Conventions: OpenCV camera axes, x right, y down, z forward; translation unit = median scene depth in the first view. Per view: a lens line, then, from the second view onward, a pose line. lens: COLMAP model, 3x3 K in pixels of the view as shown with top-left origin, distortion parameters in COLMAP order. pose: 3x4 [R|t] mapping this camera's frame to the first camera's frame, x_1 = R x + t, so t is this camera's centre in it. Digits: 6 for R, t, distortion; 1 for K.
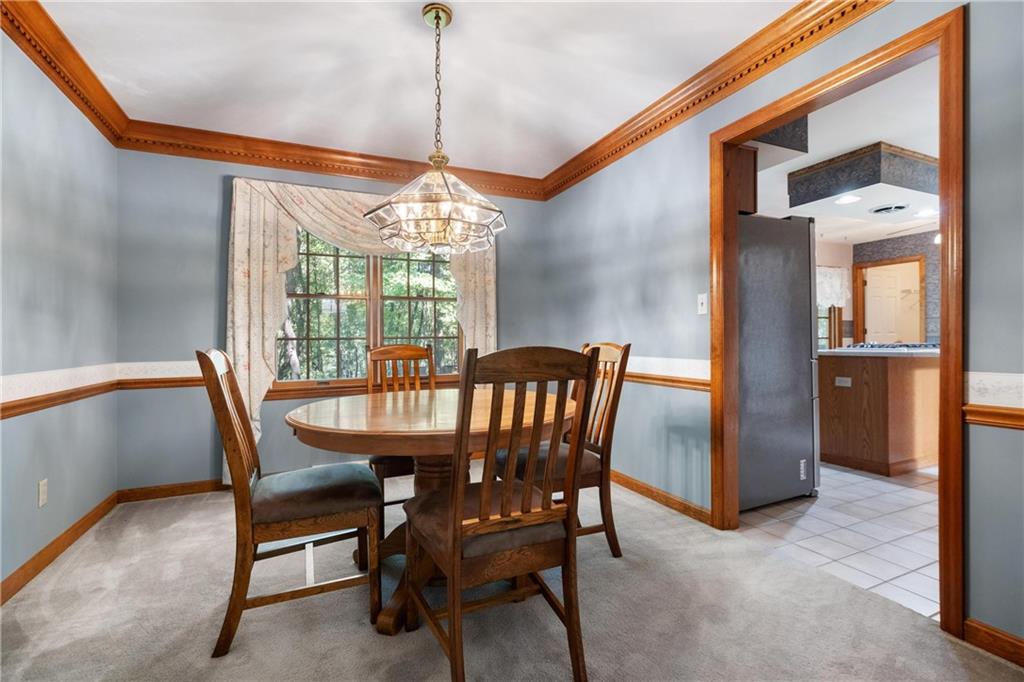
lens RADIAL K [[453.5, 0, 510.5], [0, 453.5, 343.0], [0, 0, 1]] dist [-0.001193, -0.000081]
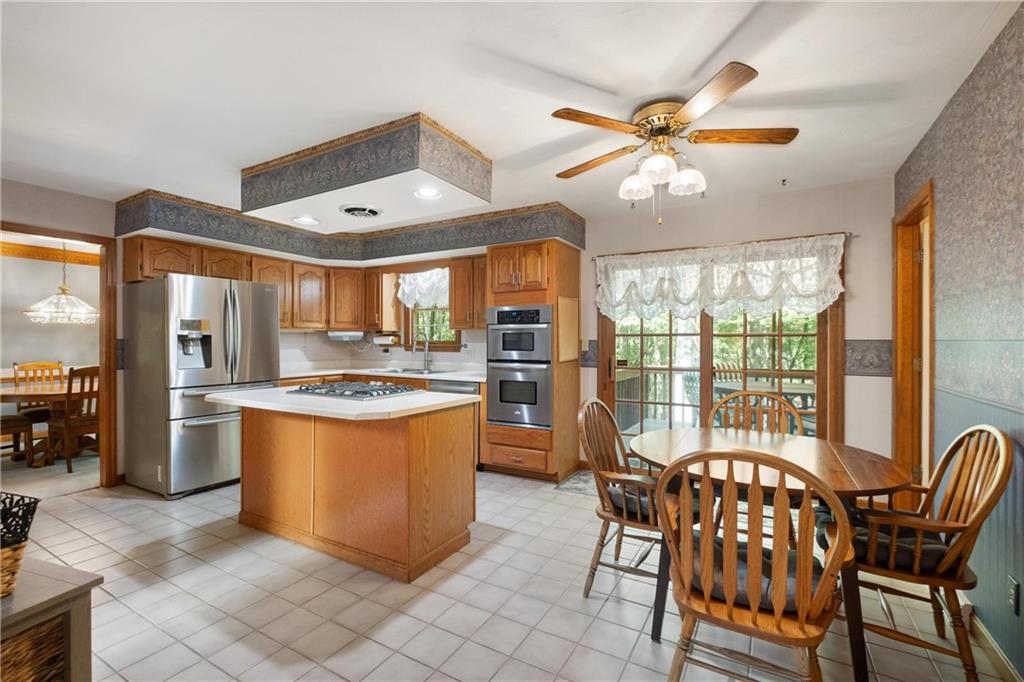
lens RADIAL K [[453.5, 0, 510.5], [0, 453.5, 343.0], [0, 0, 1]] dist [-0.001193, -0.000081]
pose [[0.588854, 0.014913, -0.808102, 0.948909], [-0.013351, 0.999873, 0.008724, -0.047665], [0.808129, 0.005652, 0.588978, 0.440420]]
